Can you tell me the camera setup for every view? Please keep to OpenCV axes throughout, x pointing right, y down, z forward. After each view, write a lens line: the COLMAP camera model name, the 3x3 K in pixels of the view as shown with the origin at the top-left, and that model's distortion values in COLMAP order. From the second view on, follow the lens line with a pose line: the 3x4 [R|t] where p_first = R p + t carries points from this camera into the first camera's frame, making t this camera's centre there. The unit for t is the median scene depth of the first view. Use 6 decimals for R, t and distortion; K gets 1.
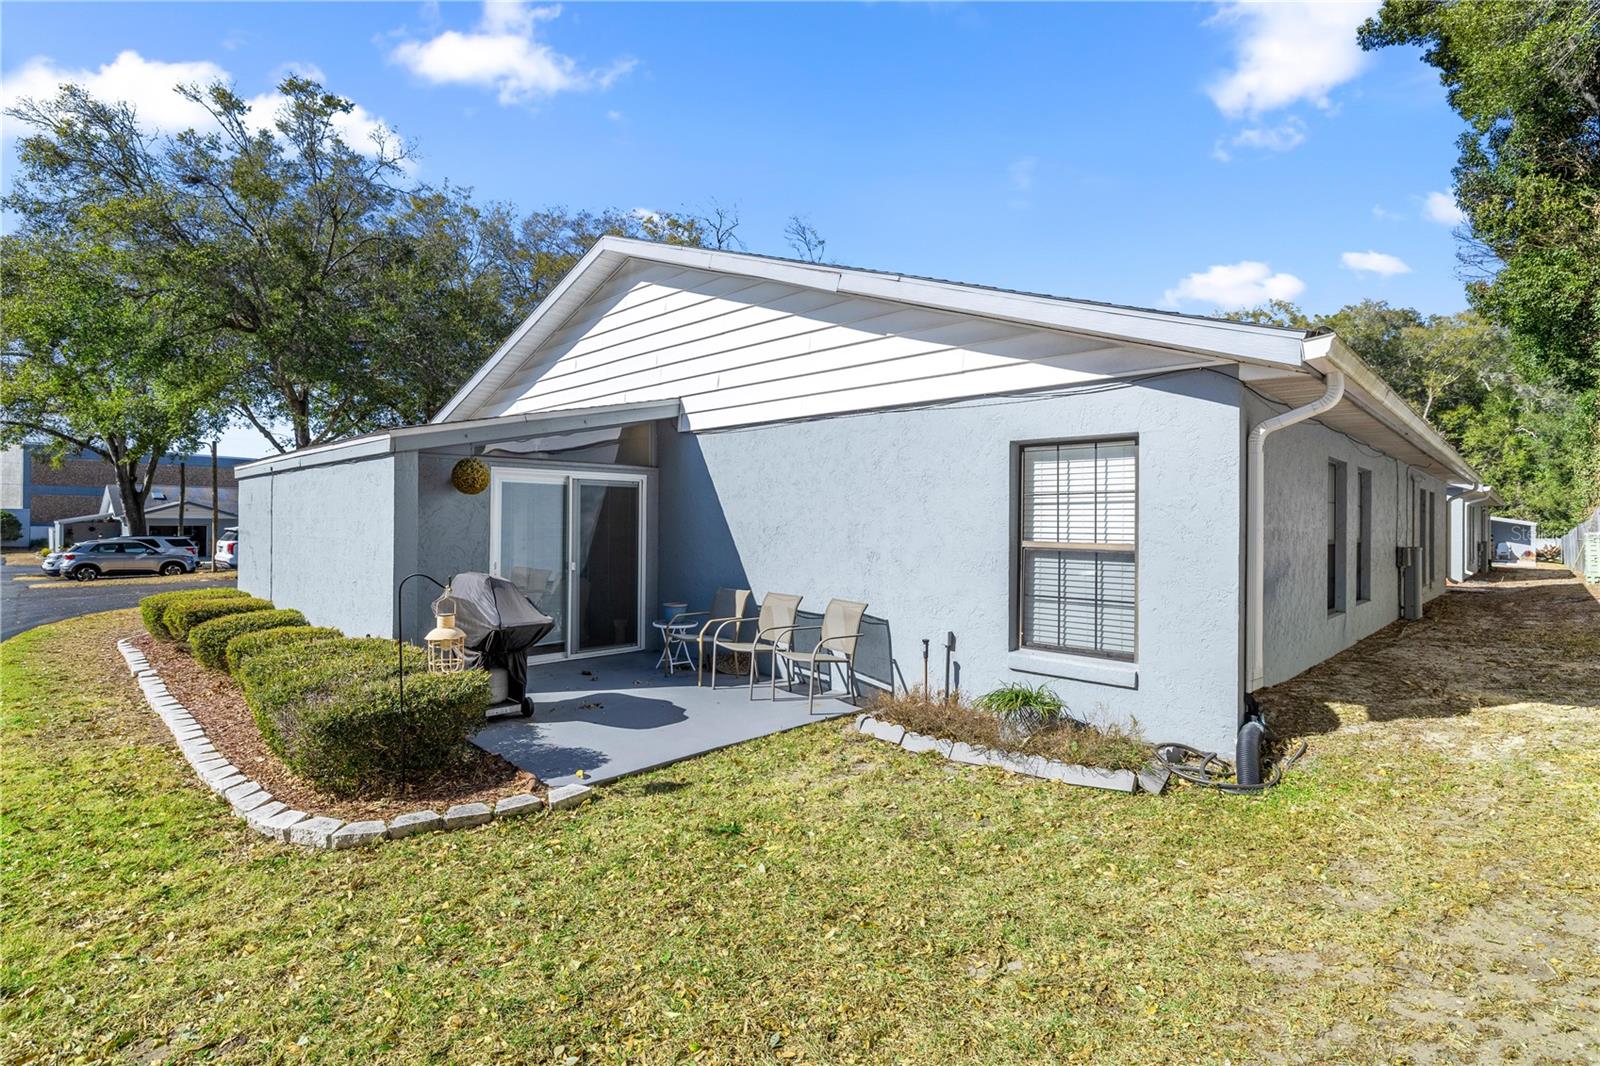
lens RADIAL K [[768.2, 0, 802.1], [0, 768.2, 527.5], [0, 0, 1]] dist [0.000551, 0.000171]
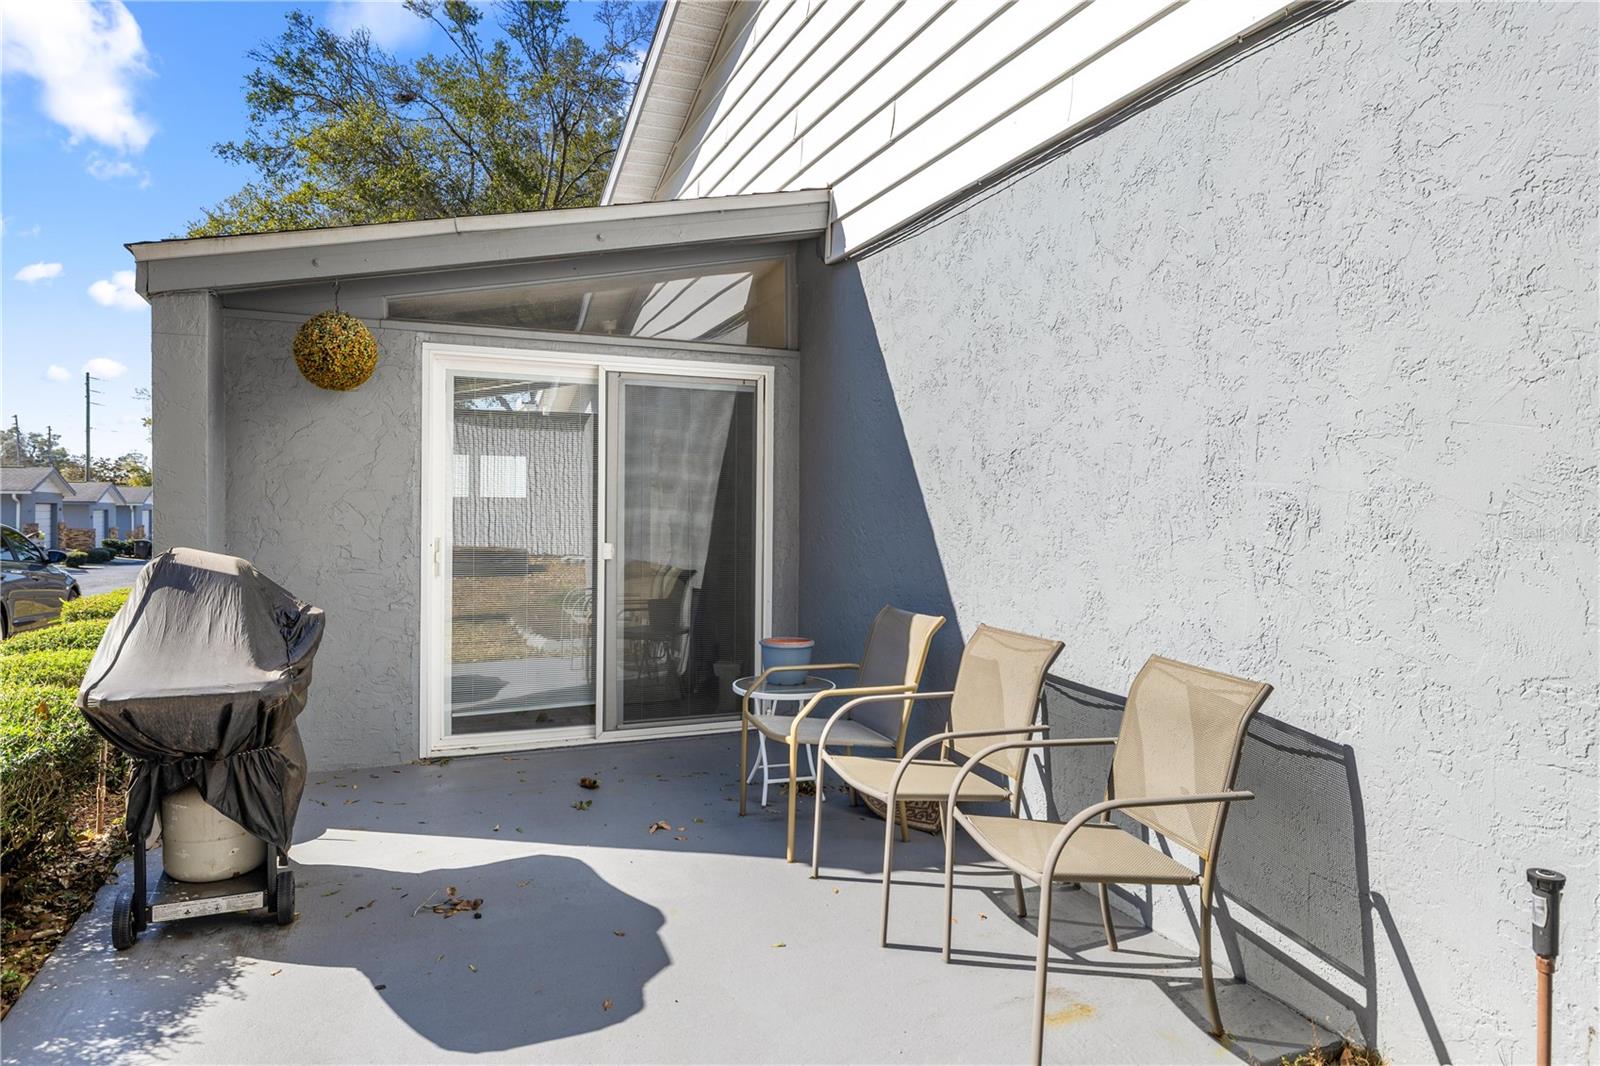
lens RADIAL K [[953.3, 0, 799.4], [0, 953.3, 526.7], [0, 0, 1]] dist [0.002994, 0.000144]
pose [[0.918552, 0.004512, -0.395276, 0.058097], [-0.003927, 0.999990, 0.002290, 0.036735], [0.395282, -0.000551, 0.918560, 0.545075]]
